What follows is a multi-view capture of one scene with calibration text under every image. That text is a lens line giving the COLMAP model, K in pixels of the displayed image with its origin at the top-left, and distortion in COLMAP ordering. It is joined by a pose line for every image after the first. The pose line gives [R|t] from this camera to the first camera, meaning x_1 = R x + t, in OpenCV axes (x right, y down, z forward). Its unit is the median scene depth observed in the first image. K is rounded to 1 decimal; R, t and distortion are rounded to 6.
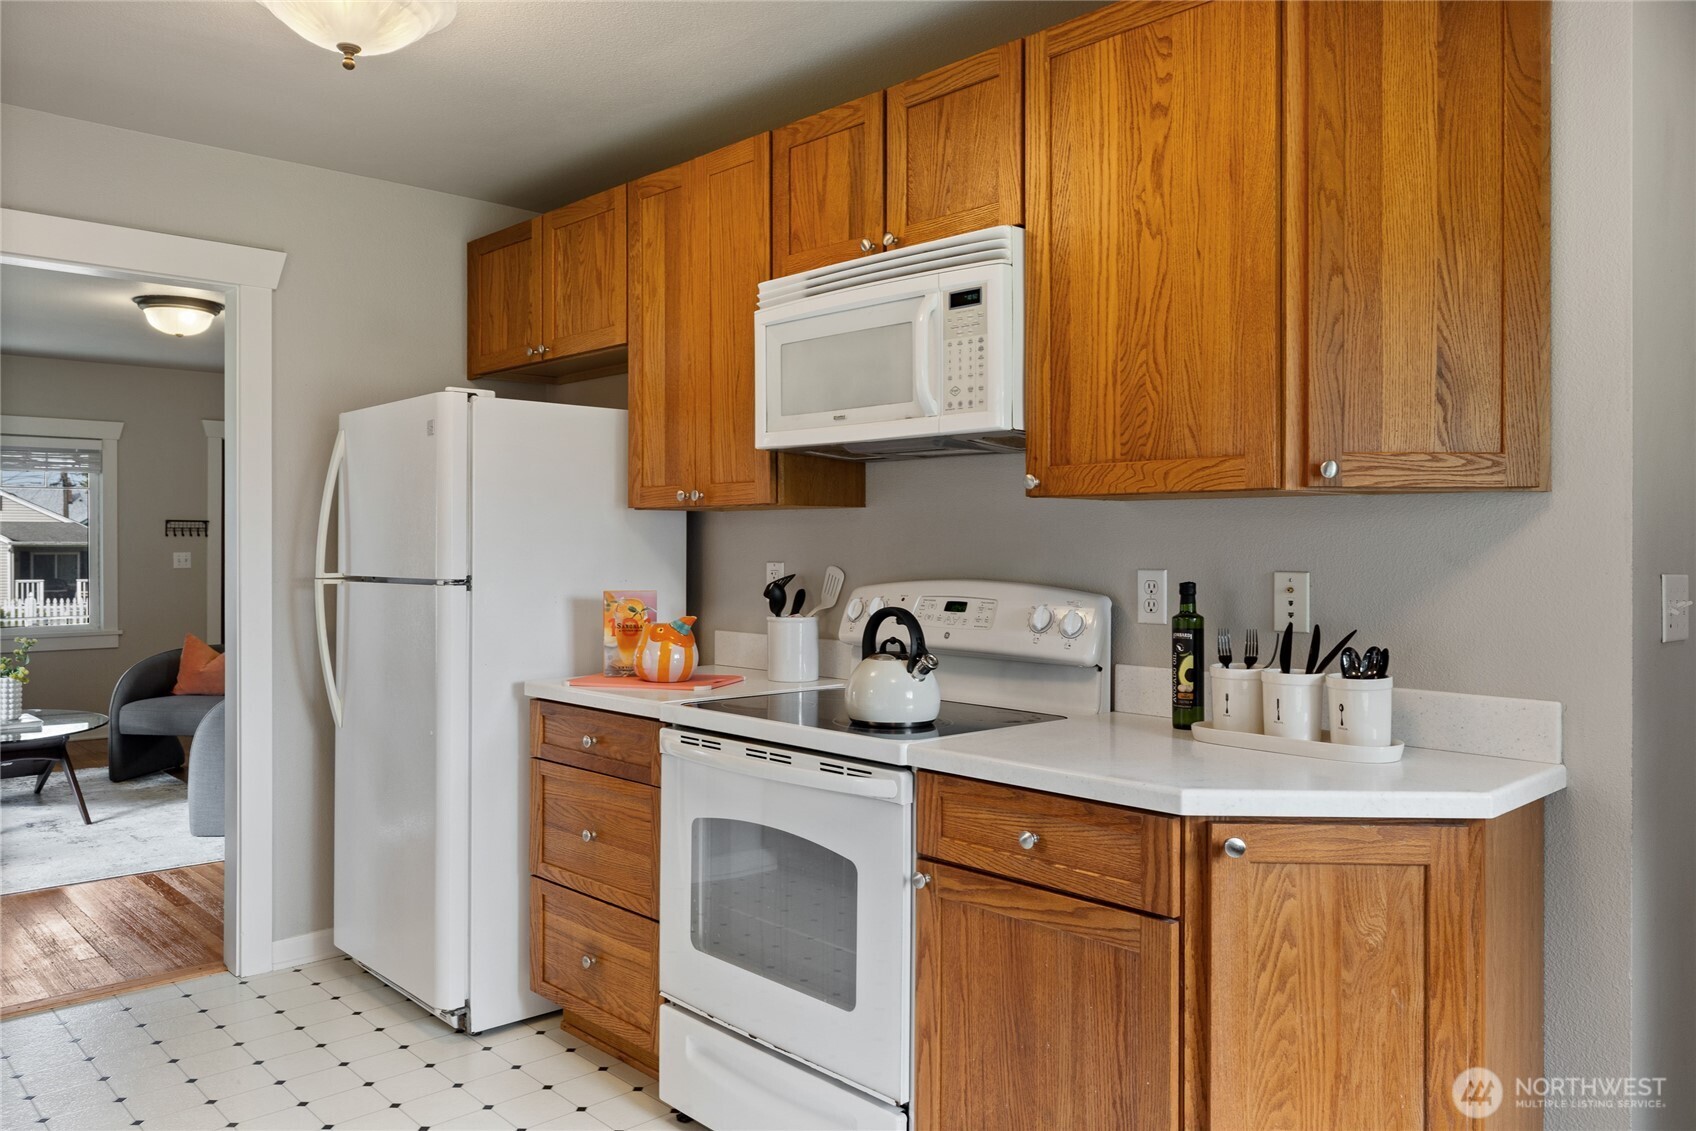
lens RADIAL K [[1230.0, 0, 853.5], [0, 1230.0, 539.8], [0, 0, 1]] dist [-0.006806, -0.007802]
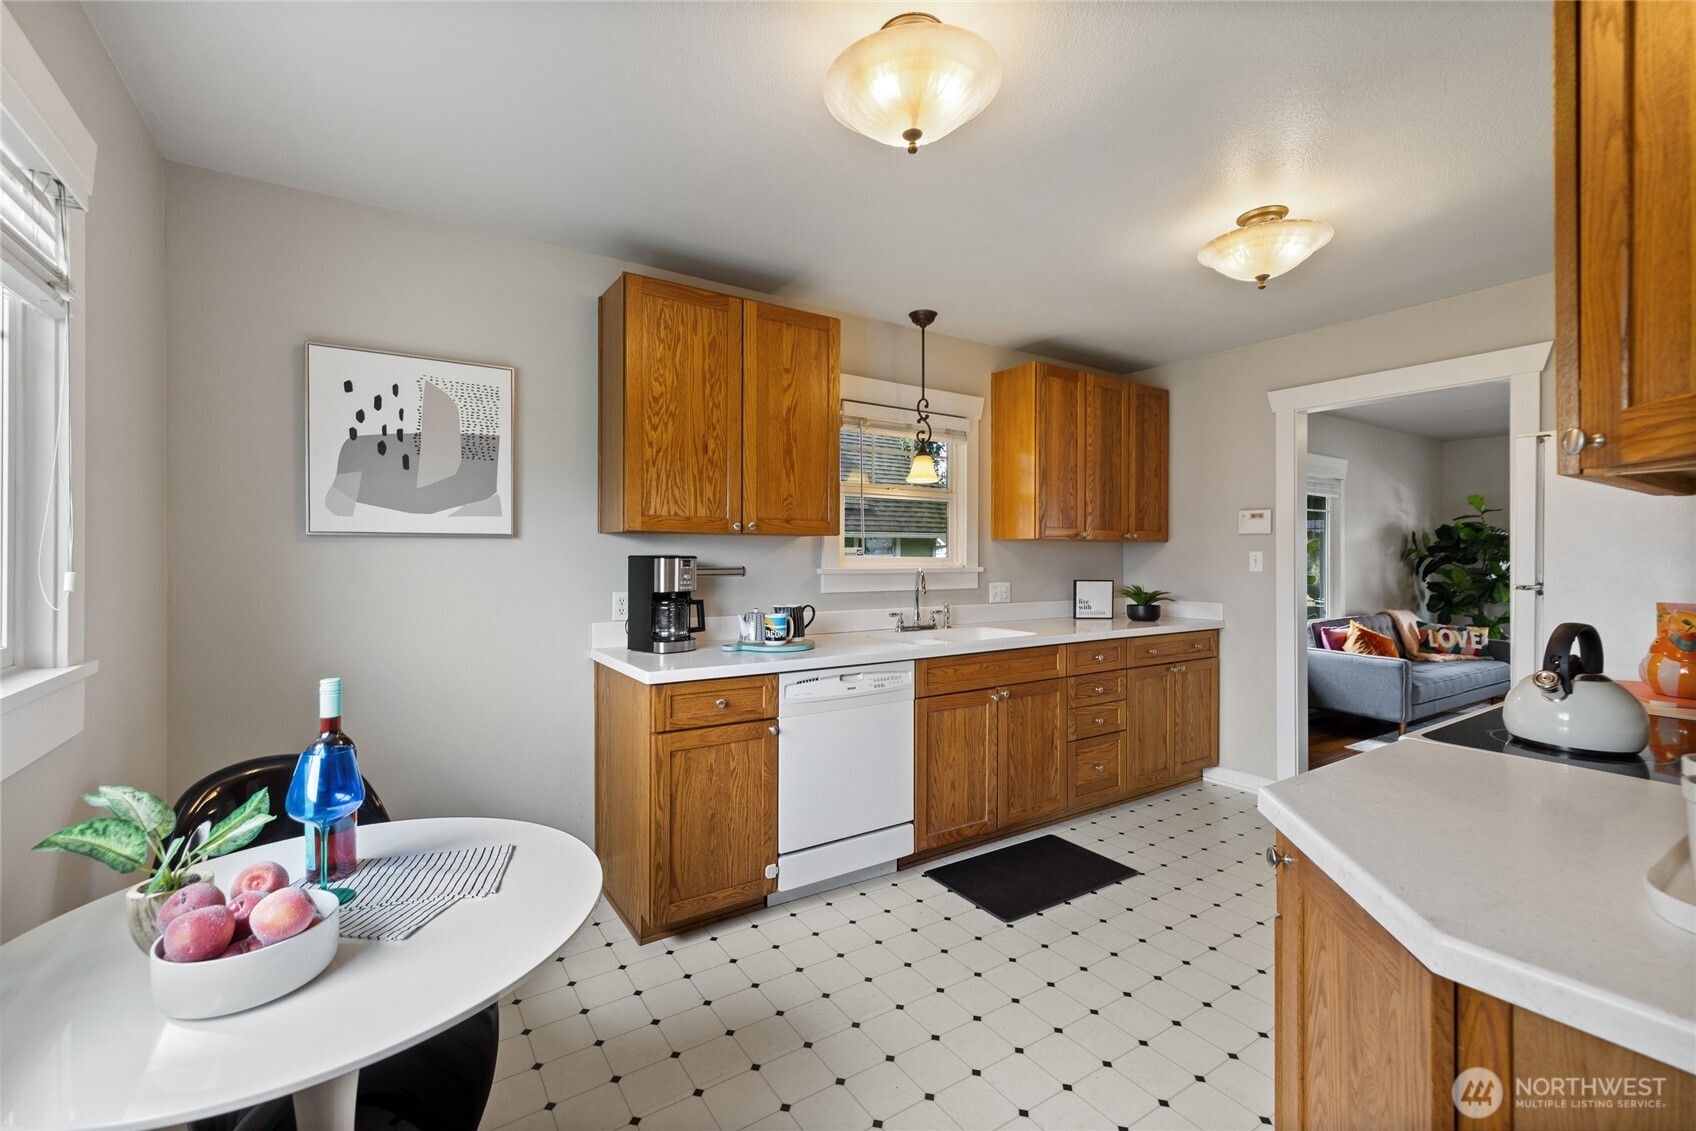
lens RADIAL K [[711.7, 0, 812.9], [0, 711.7, 564.2], [0, 0, 1]] dist [0.000243, 0.000349]
pose [[-0.207810, 0.007631, -0.978139, 0.547195], [0.000709, 0.999970, 0.007651, 0.003937], [0.978169, 0.000896, -0.207809, 0.430853]]
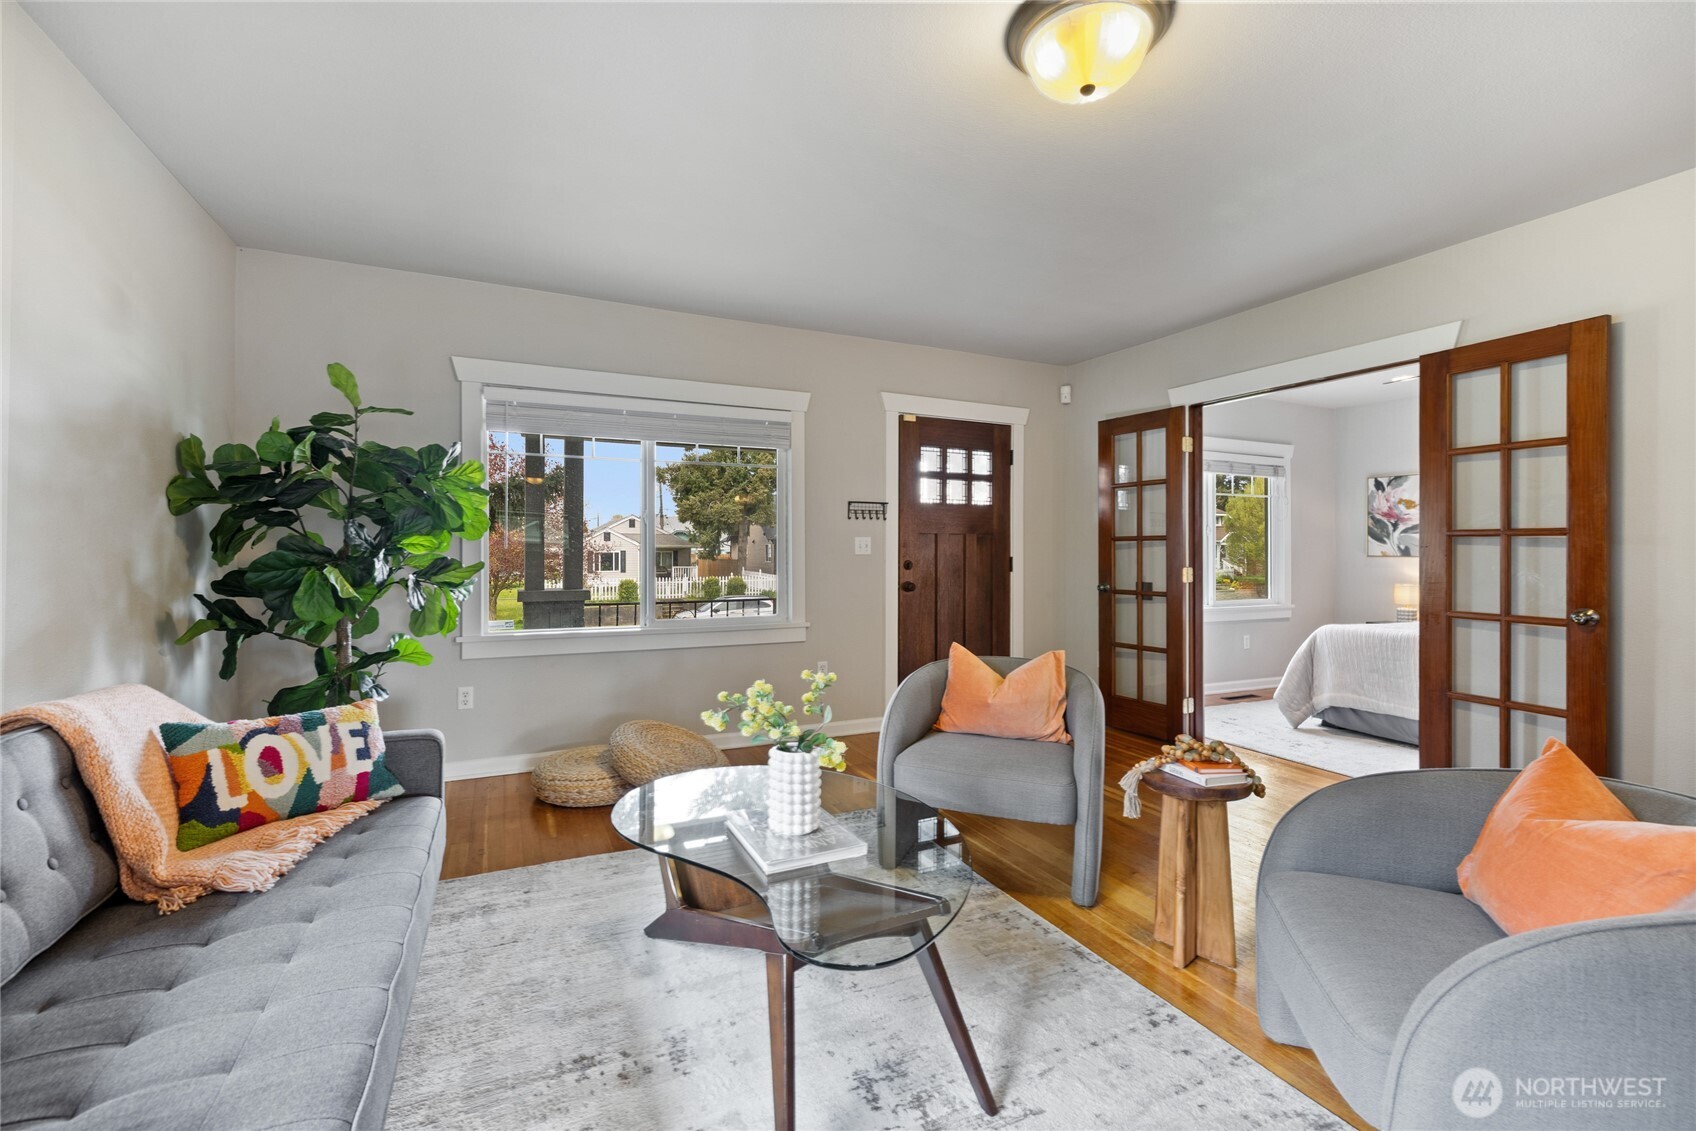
lens RADIAL K [[711.7, 0, 836.0], [0, 711.7, 550.0], [0, 0, 1]] dist [0.000243, 0.000349]
pose [[0.948200, -0.000450, -0.317673, -1.045580], [0.002195, 0.999984, 0.005137, 0.045013], [0.317665, -0.005568, 0.948186, 1.291487]]
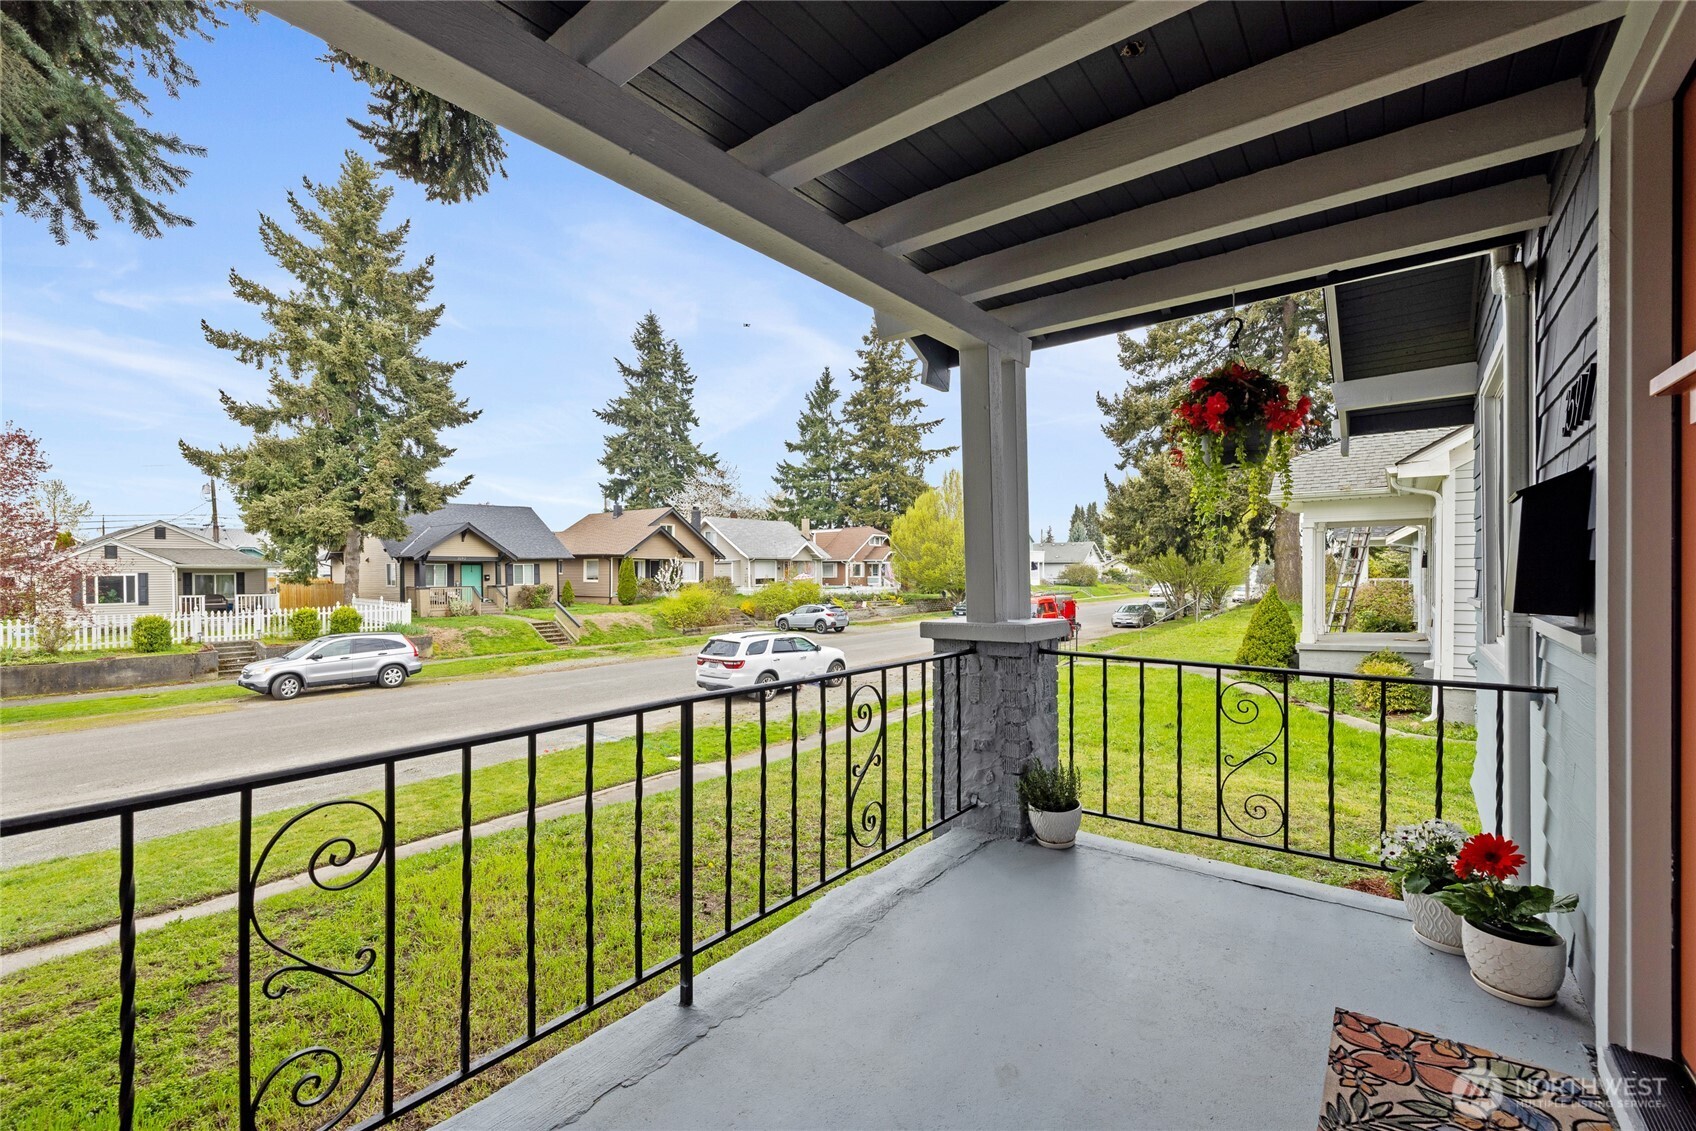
lens RADIAL K [[711.7, 0, 809.3], [0, 711.7, 576.5], [0, 0, 1]] dist [0.000243, 0.000349]
pose [[0.989280, -0.008389, 0.145792, -1.957539], [0.006551, 0.999893, 0.013086, 0.091694], [-0.145886, -0.011990, 0.989229, 2.441915]]
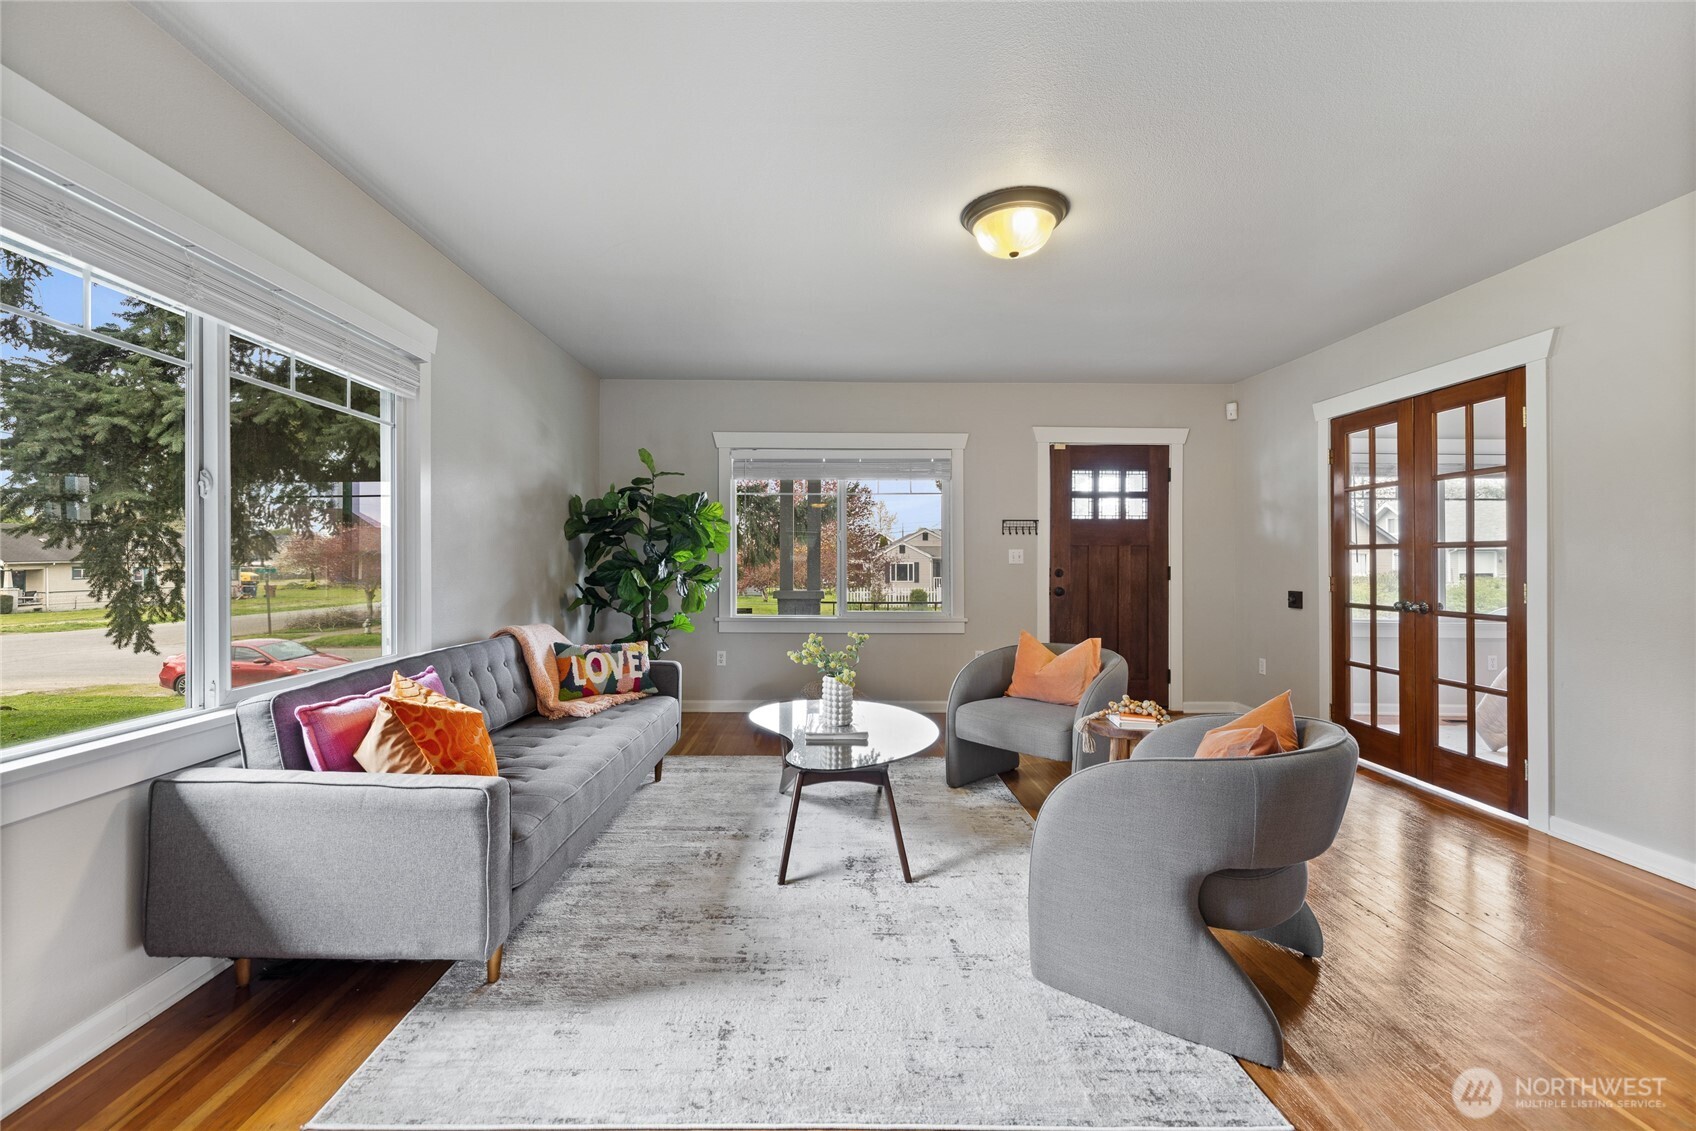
lens RADIAL K [[711.7, 0, 839.3], [0, 711.7, 561.8], [0, 0, 1]] dist [0.000243, 0.000349]
pose [[0.736988, 0.000381, -0.675906, -0.616794], [0.003110, 0.999987, 0.003955, 0.048409], [0.675899, -0.005017, 0.736977, 1.119267]]
